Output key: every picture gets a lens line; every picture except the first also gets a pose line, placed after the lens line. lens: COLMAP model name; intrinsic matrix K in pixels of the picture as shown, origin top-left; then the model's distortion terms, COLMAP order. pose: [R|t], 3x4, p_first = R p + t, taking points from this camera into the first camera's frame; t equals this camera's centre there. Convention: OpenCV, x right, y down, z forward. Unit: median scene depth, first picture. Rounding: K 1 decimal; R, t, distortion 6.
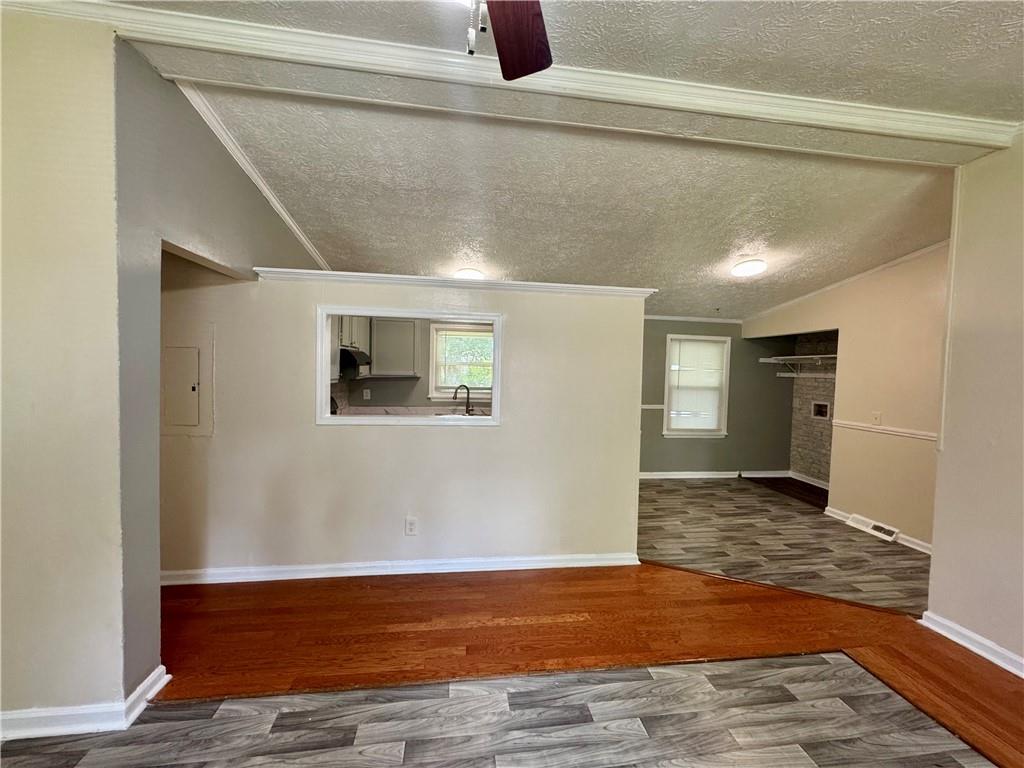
lens RADIAL K [[408.3, 0, 516.4], [0, 408.3, 391.8], [0, 0, 1]] dist [-0.007029, 0.001498]
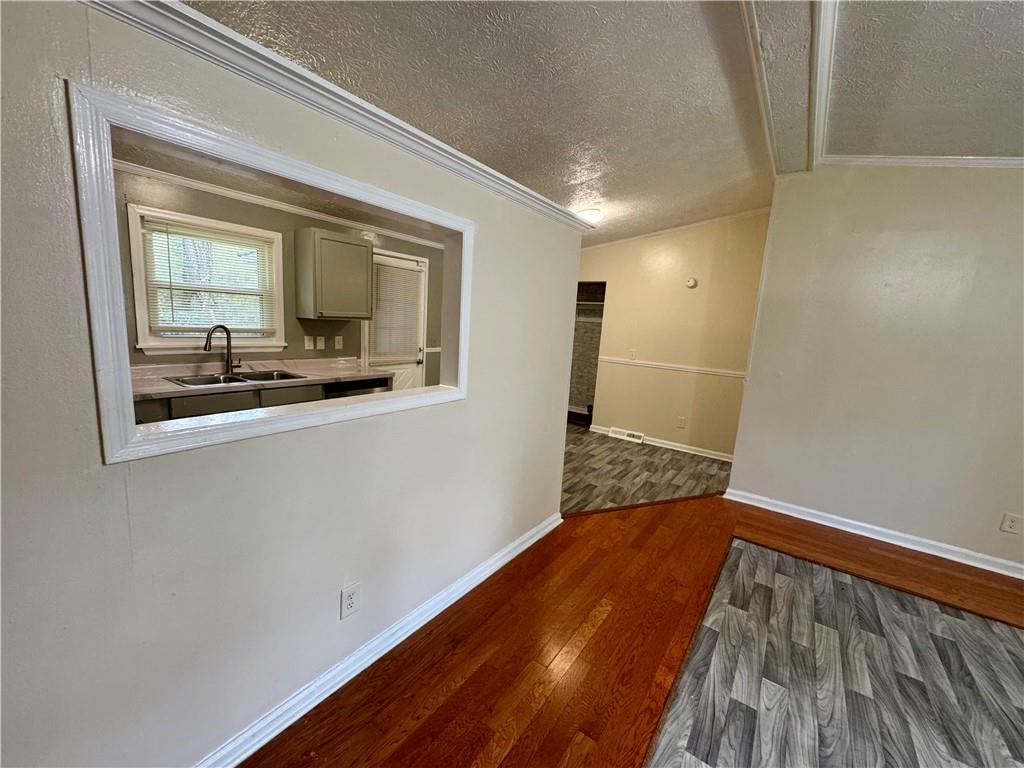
lens RADIAL K [[408.3, 0, 510.8], [0, 408.3, 386.9], [0, 0, 1]] dist [-0.007029, 0.001498]
pose [[0.695654, -0.102136, 0.711080, -0.306955], [-0.007748, 0.988717, 0.149594, -0.022449], [-0.718335, -0.109575, 0.687013, 0.330229]]
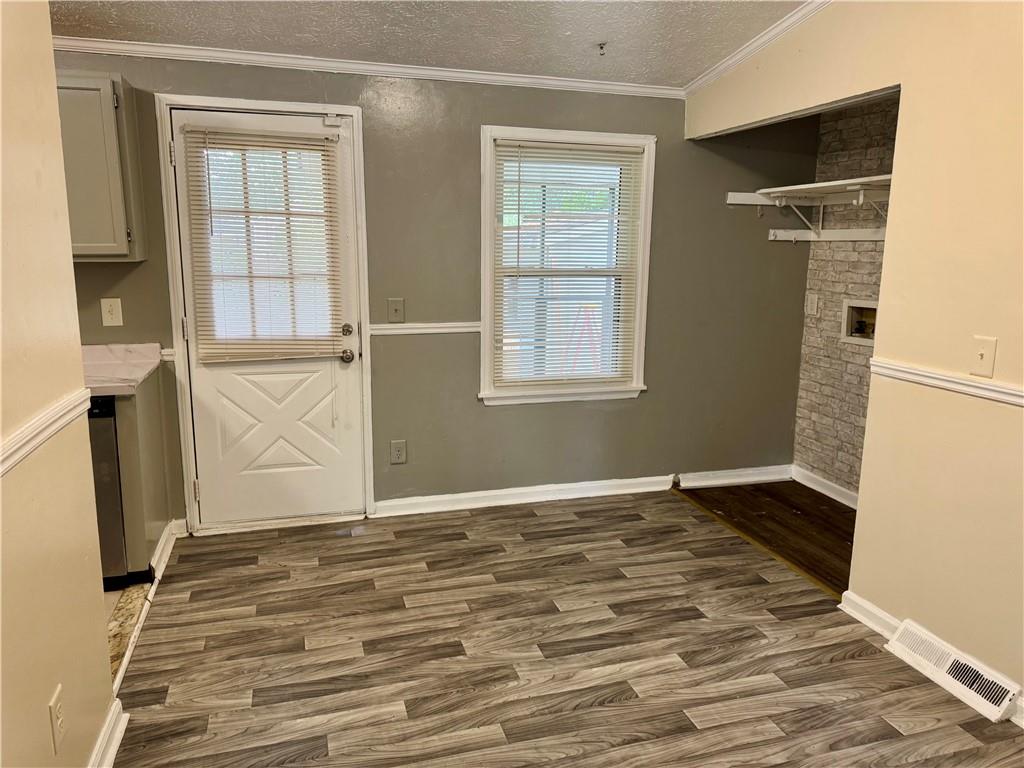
lens RADIAL K [[723.5, 0, 514.8], [0, 723.5, 384.8], [0, 0, 1]] dist [0.035340, -0.036556]
pose [[0.988409, -0.043439, 0.145469, 0.385576], [0.022440, 0.989468, 0.142999, -0.005211], [-0.150148, -0.138078, 0.978974, 0.432105]]
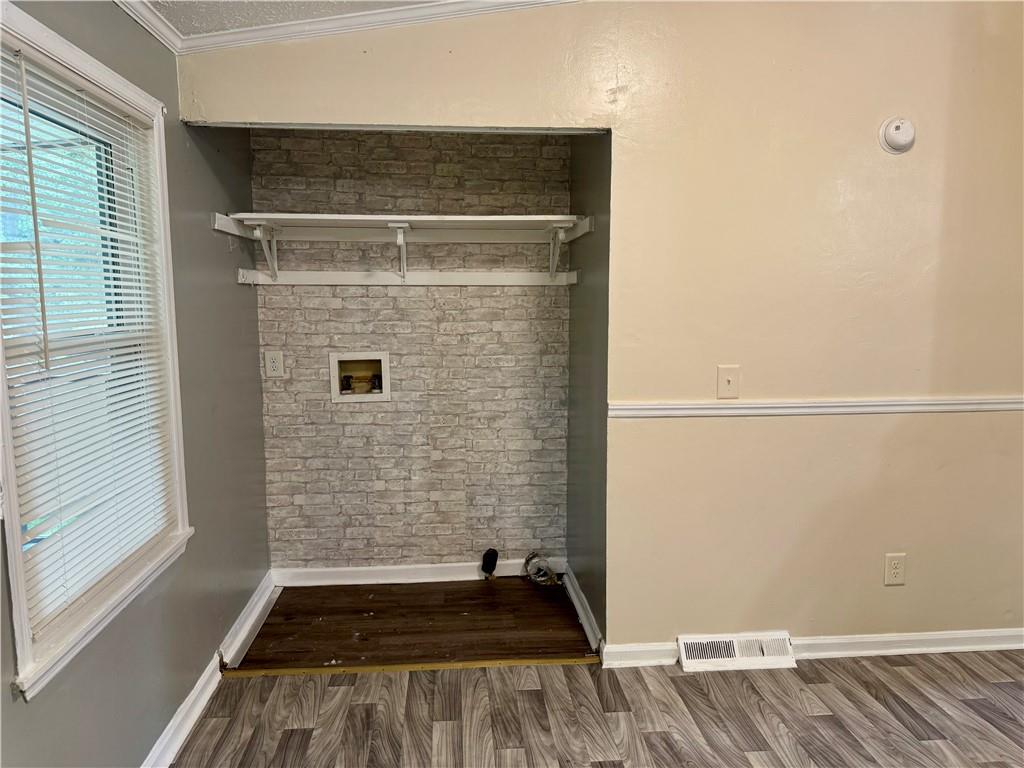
lens RADIAL K [[723.5, 0, 511.4], [0, 723.5, 388.8], [0, 0, 1]] dist [0.035340, -0.036556]
pose [[0.067903, -0.156845, 0.985286, 0.171363], [0.056784, 0.986572, 0.153137, -0.042487], [-0.996075, 0.045550, 0.075897, 1.051423]]
